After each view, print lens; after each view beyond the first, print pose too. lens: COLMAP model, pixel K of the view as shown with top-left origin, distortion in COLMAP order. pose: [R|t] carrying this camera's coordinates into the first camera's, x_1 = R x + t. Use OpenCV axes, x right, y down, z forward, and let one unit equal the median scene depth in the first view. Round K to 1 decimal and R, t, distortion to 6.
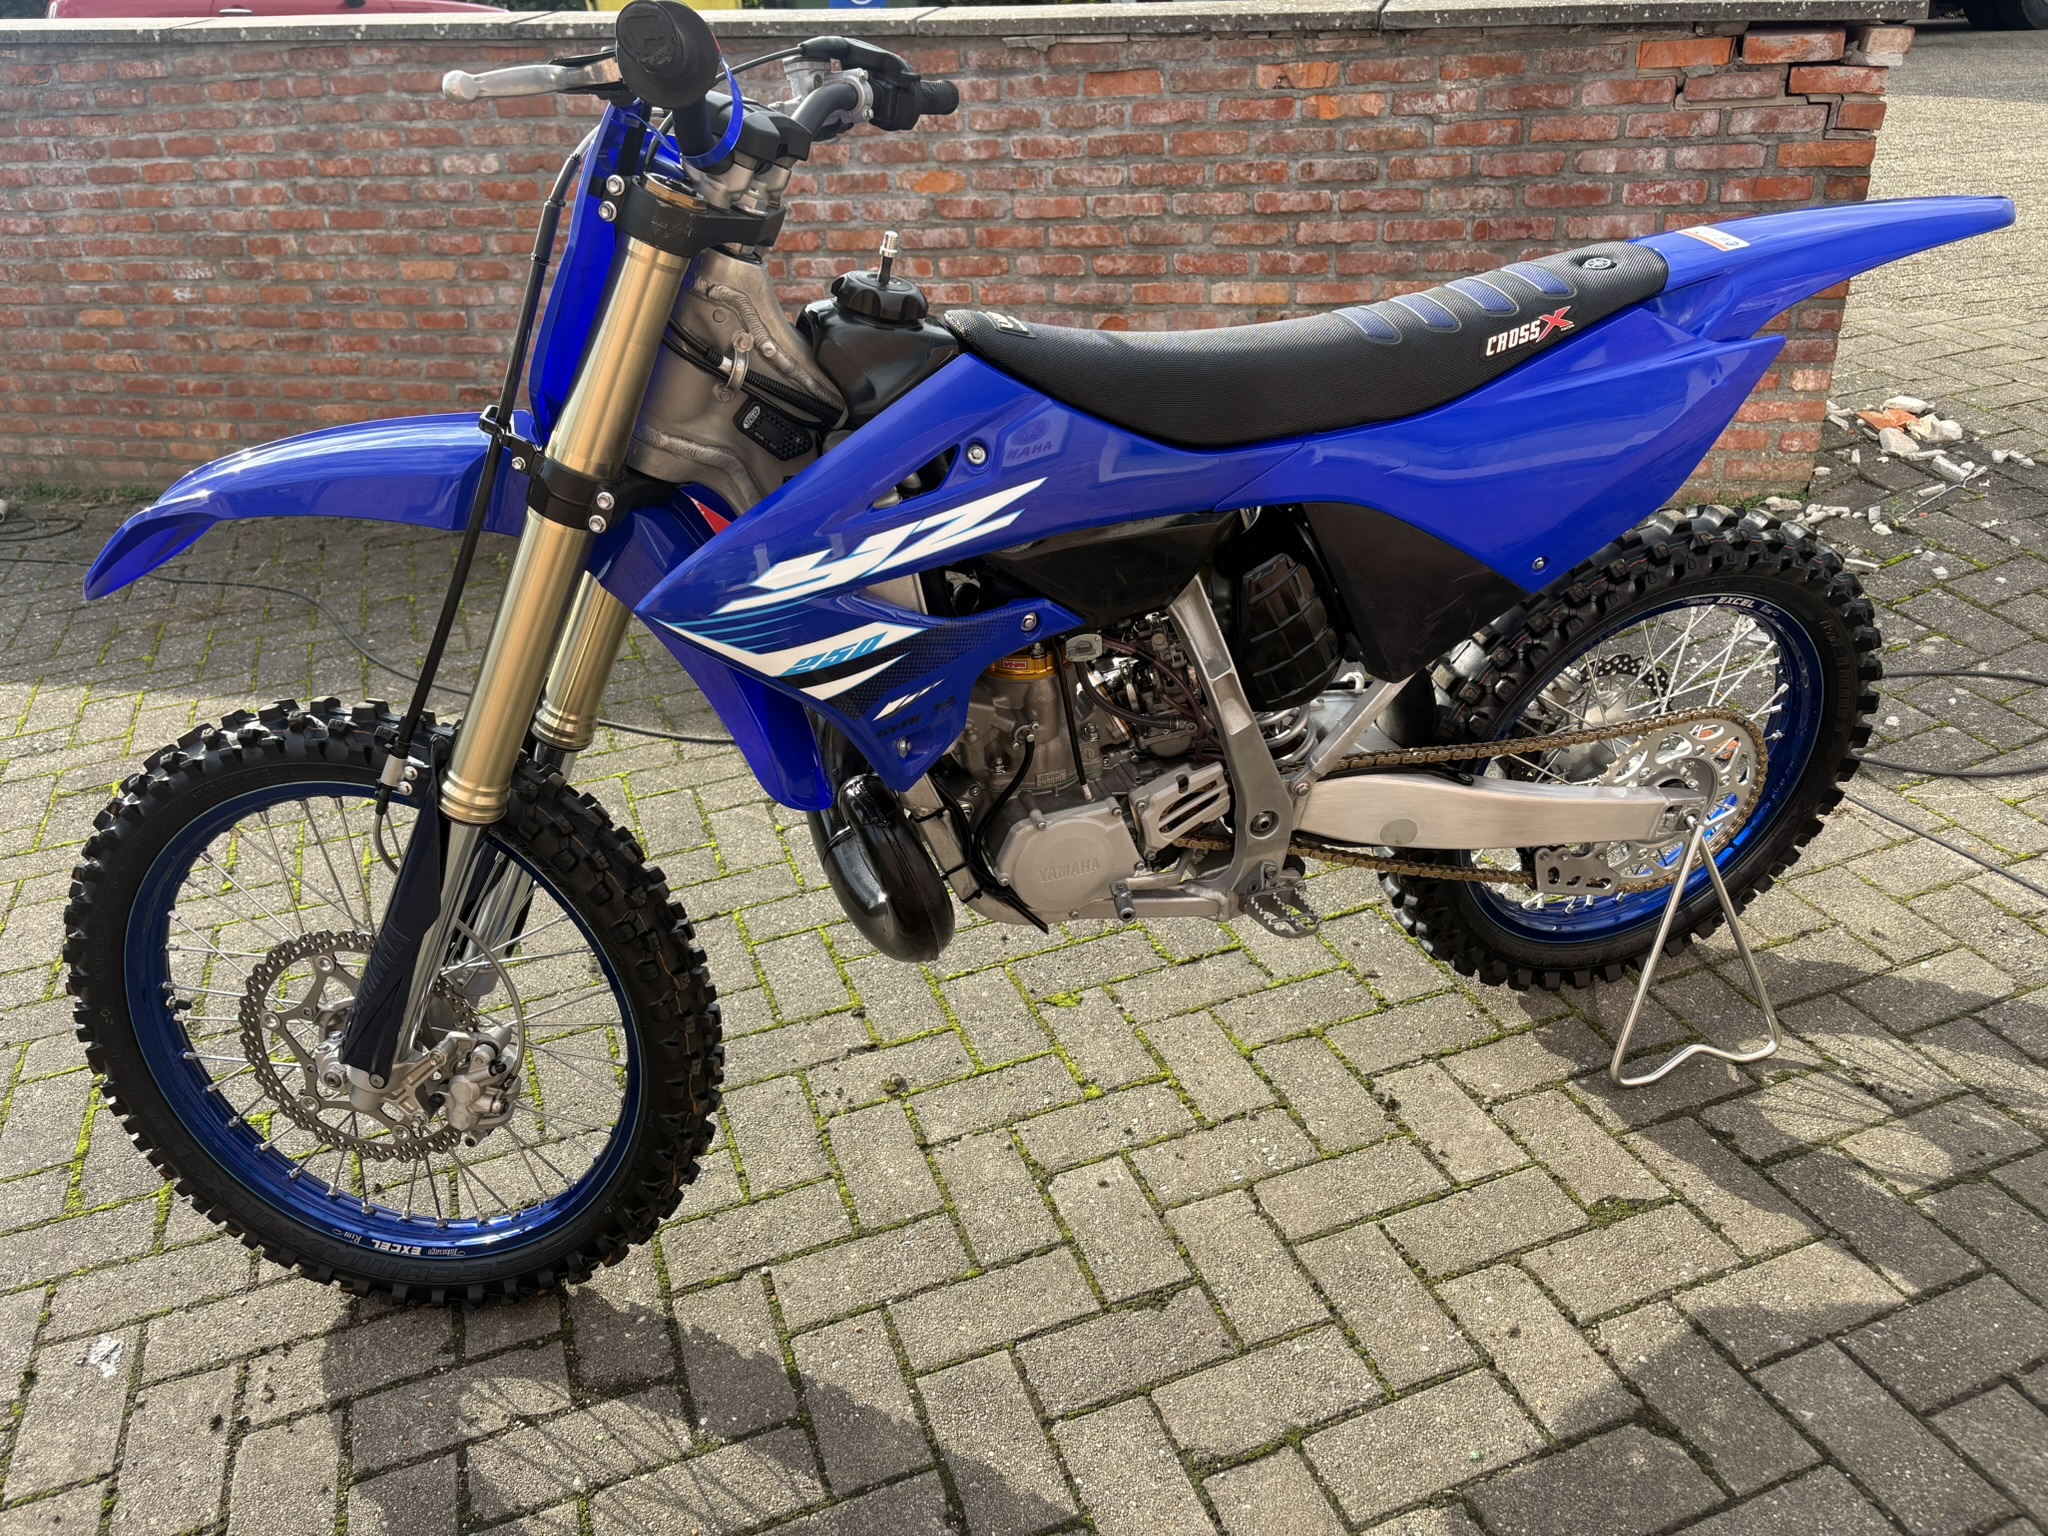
lens RADIAL K [[1549.6, 0, 1038.9], [0, 1549.6, 786.9], [0, 0, 1]] dist [0.042317, -0.051917]
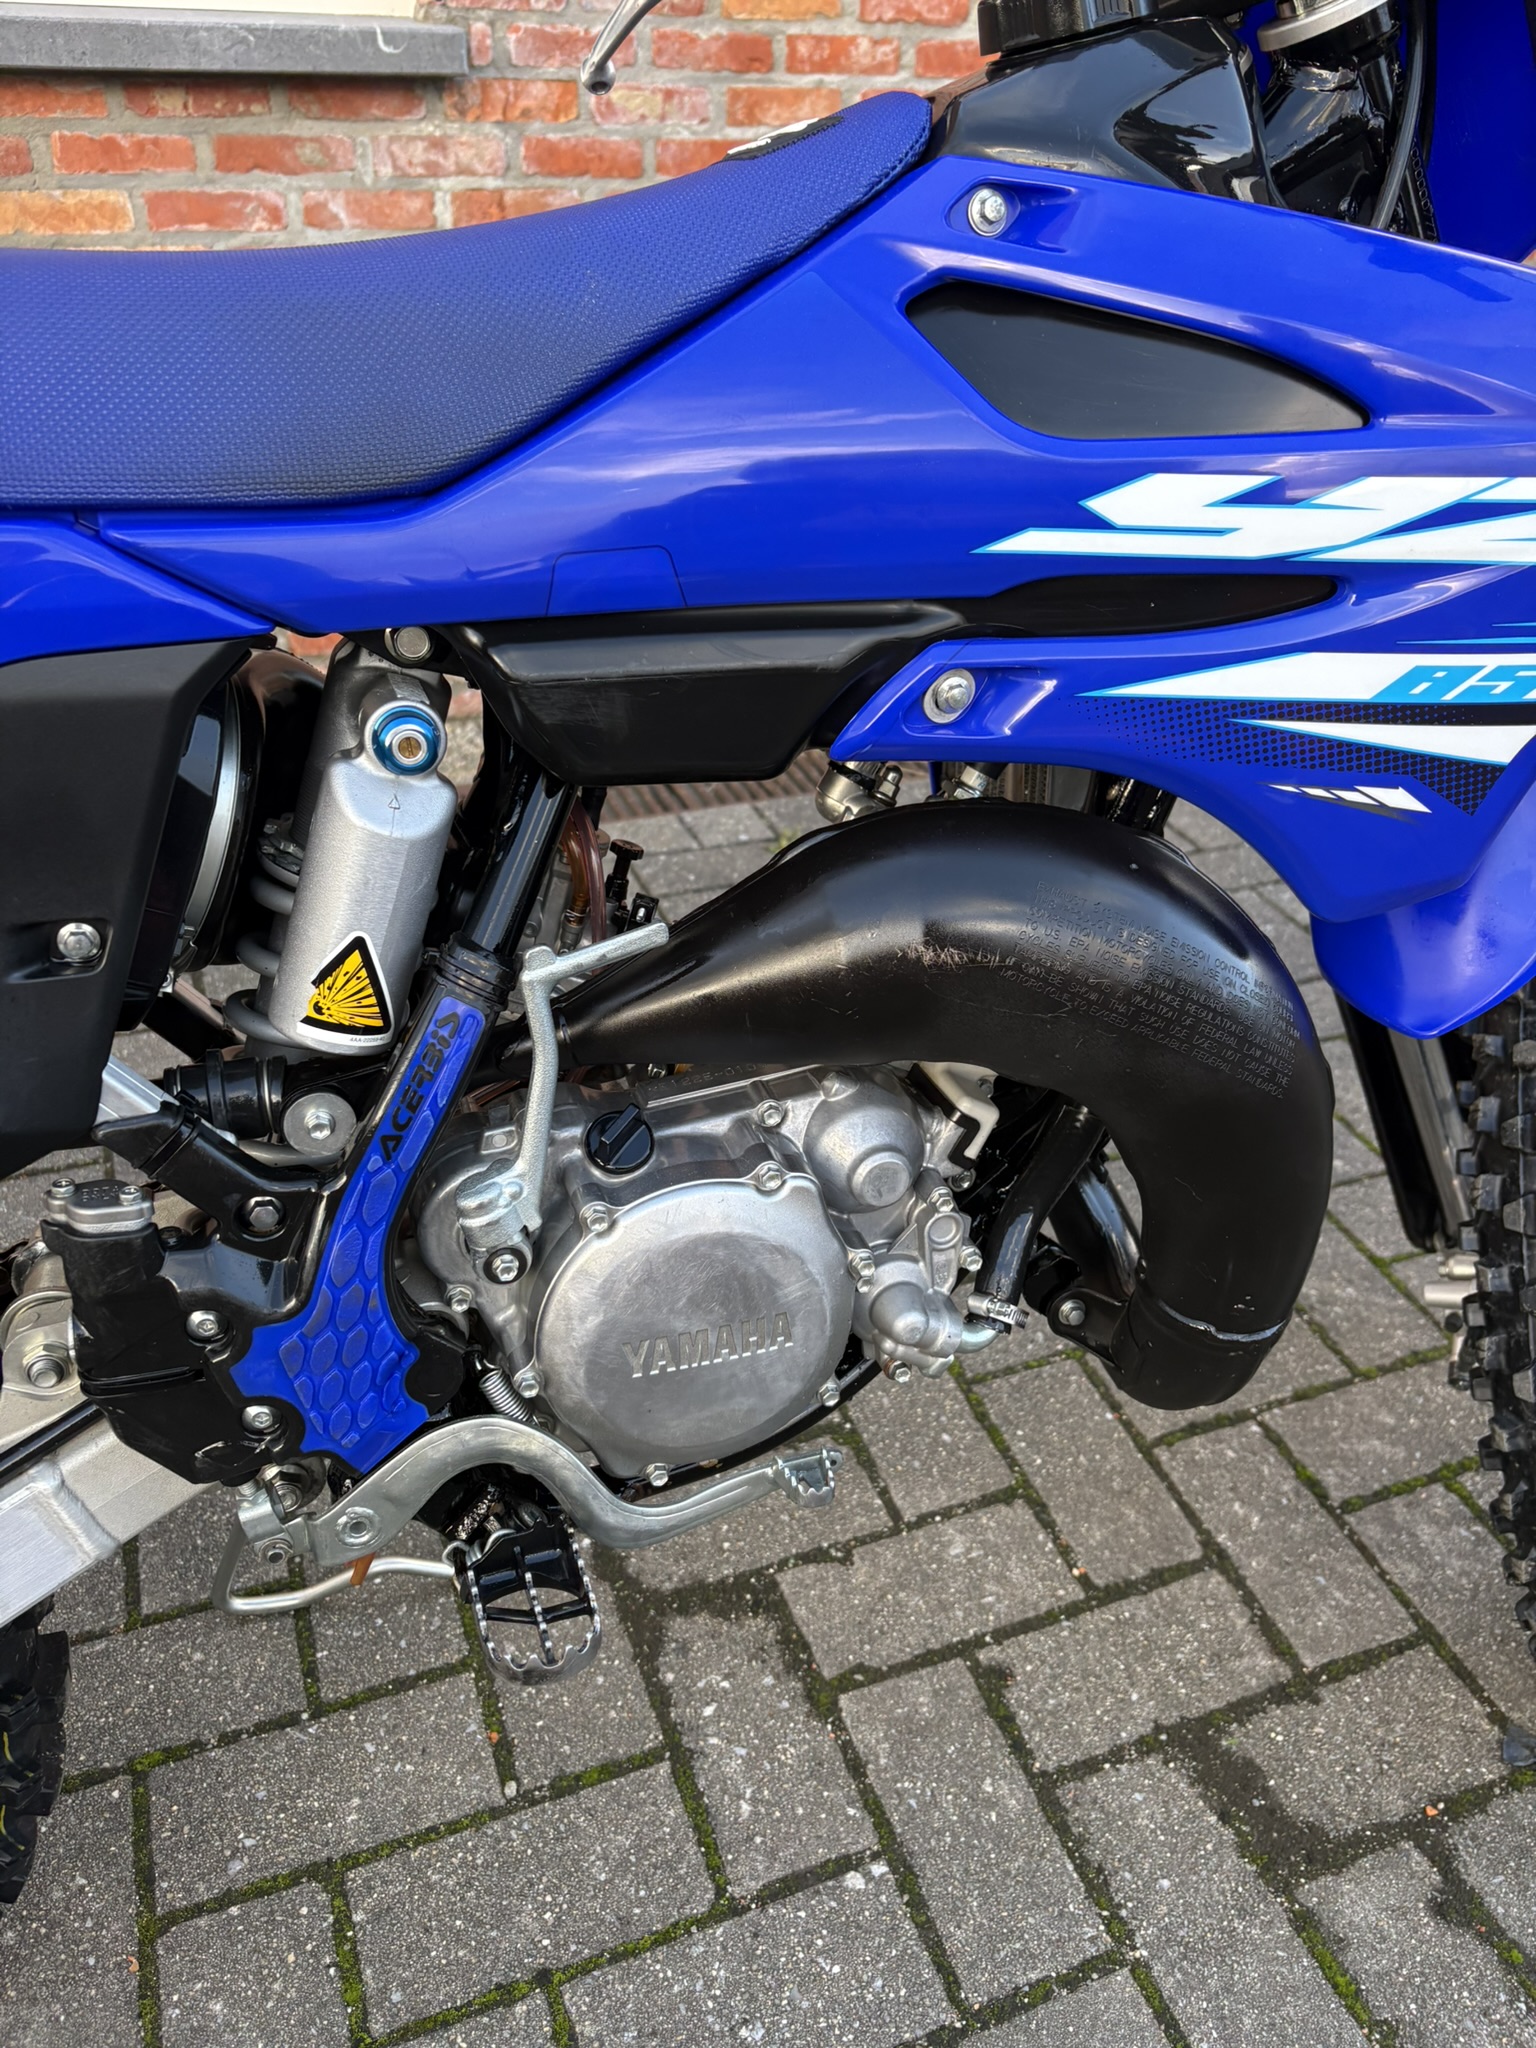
lens RADIAL K [[1549.6, 0, 778.3], [0, 1549.6, 1046.4], [0, 0, 1]] dist [0.042317, -0.051917]
pose [[-0.999768, 0.020342, -0.007048, -0.273096], [0.003228, 0.465331, 0.885131, -0.323937], [0.021285, 0.884903, -0.465288, 1.014769]]
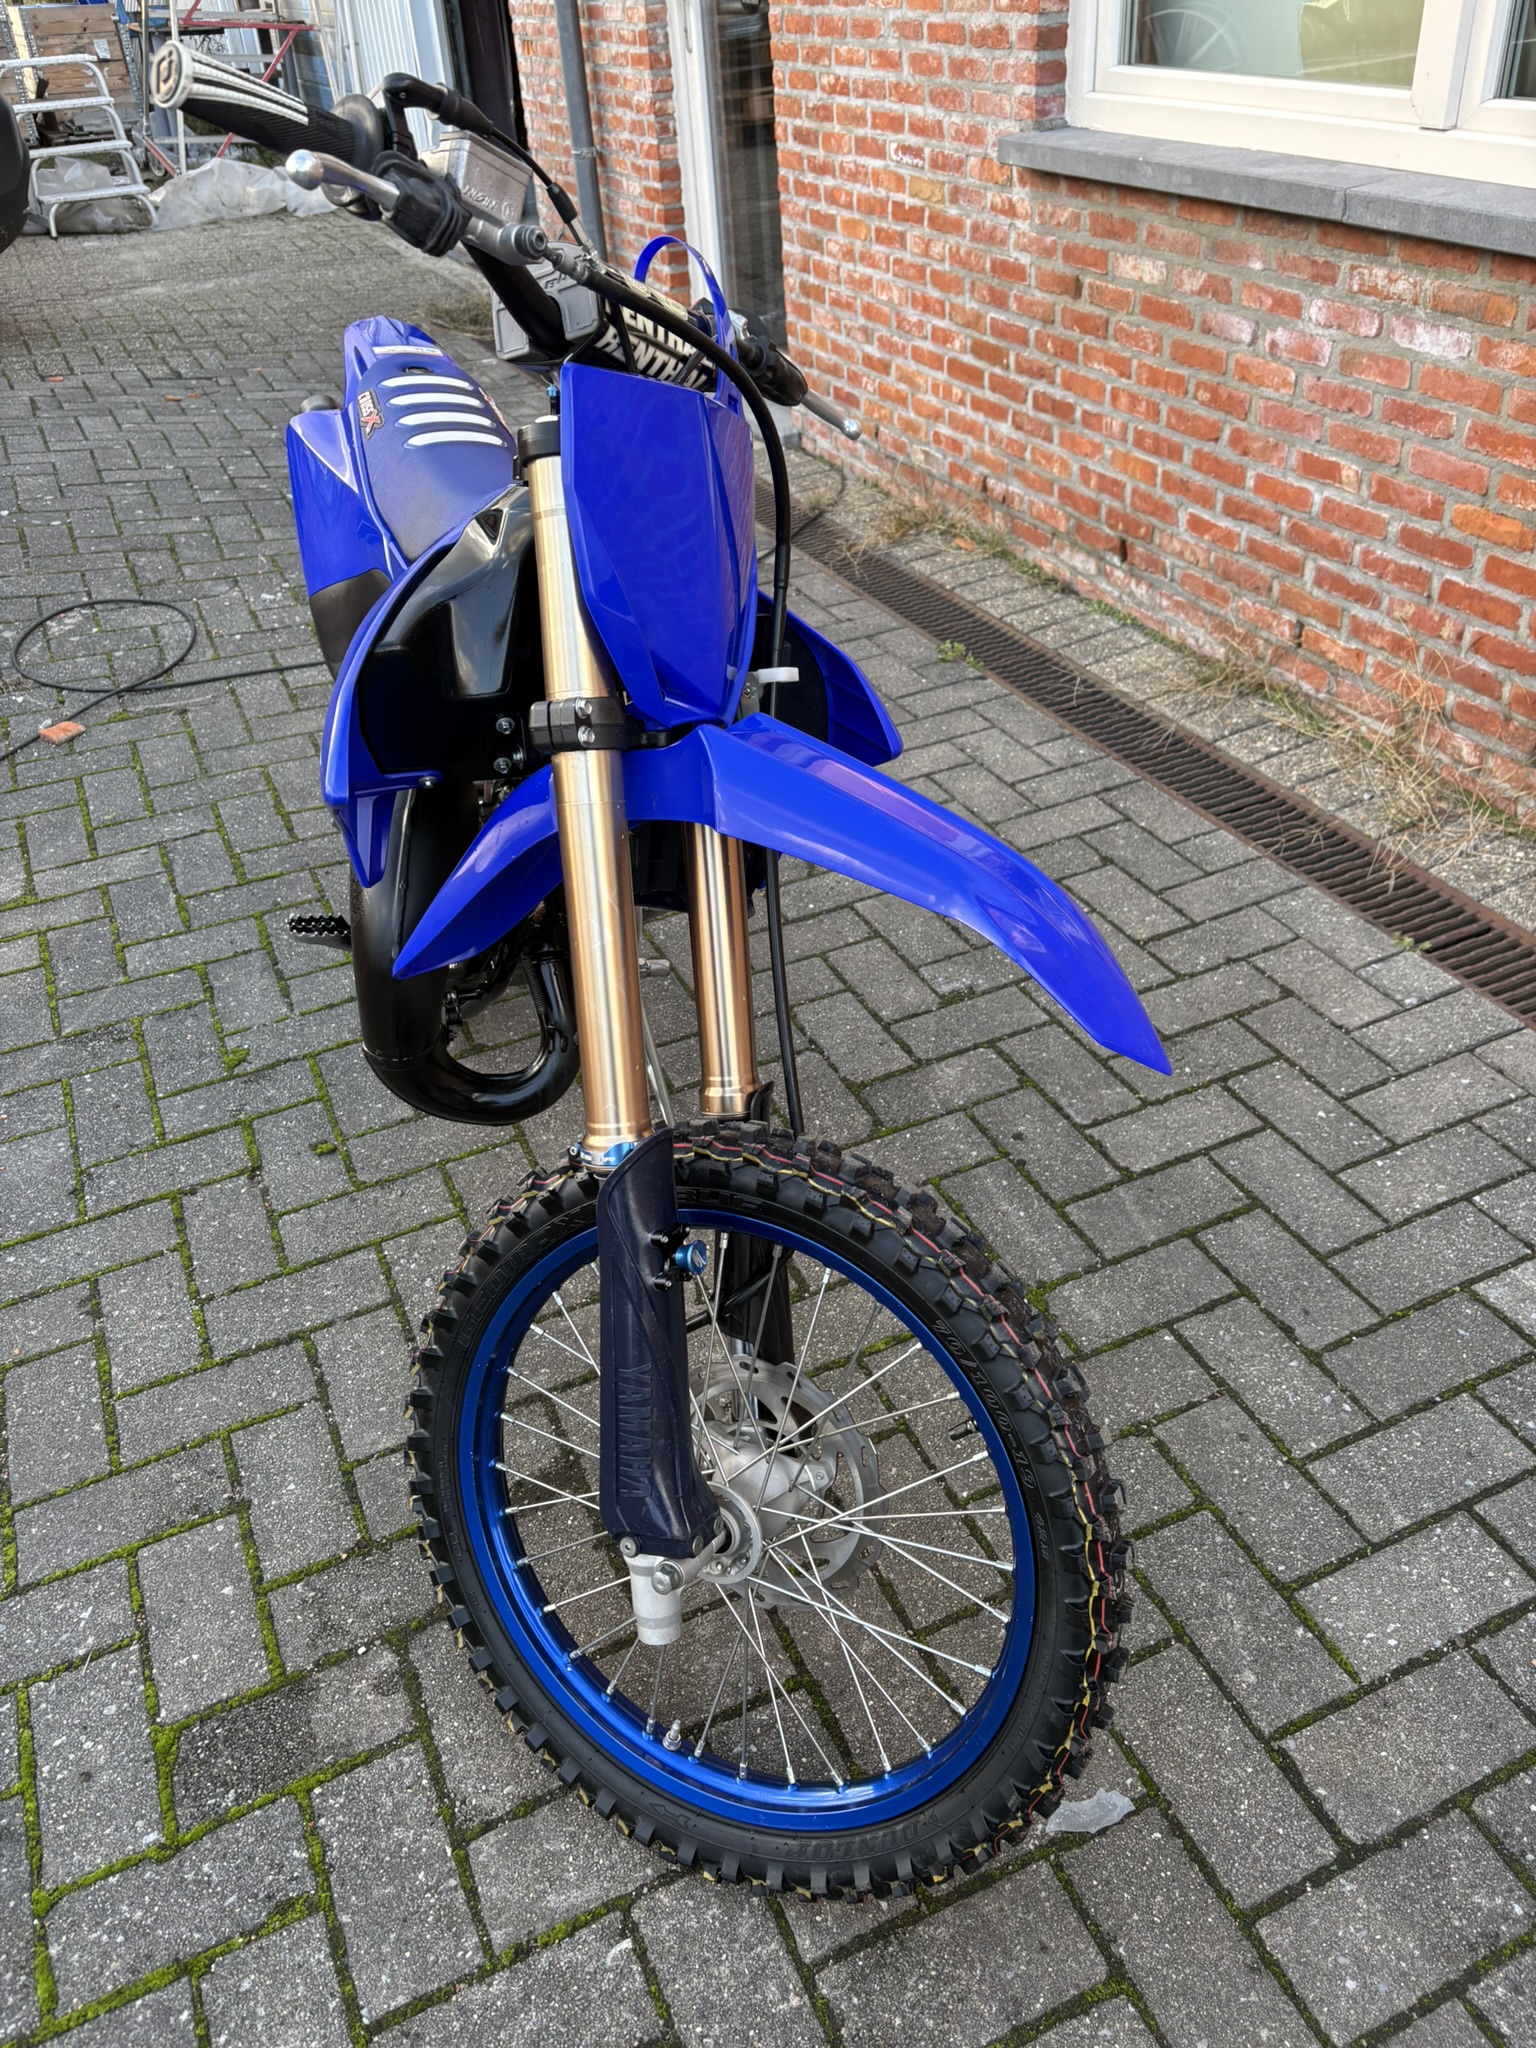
lens RADIAL K [[1549.6, 0, 779.7], [0, 1549.6, 1018.8], [0, 0, 1]] dist [0.042317, -0.051917]
pose [[-0.061704, -0.530381, 0.845511, -1.081197], [0.521201, 0.705327, 0.480482, -0.239222], [-0.851200, 0.470329, 0.232914, 0.524168]]
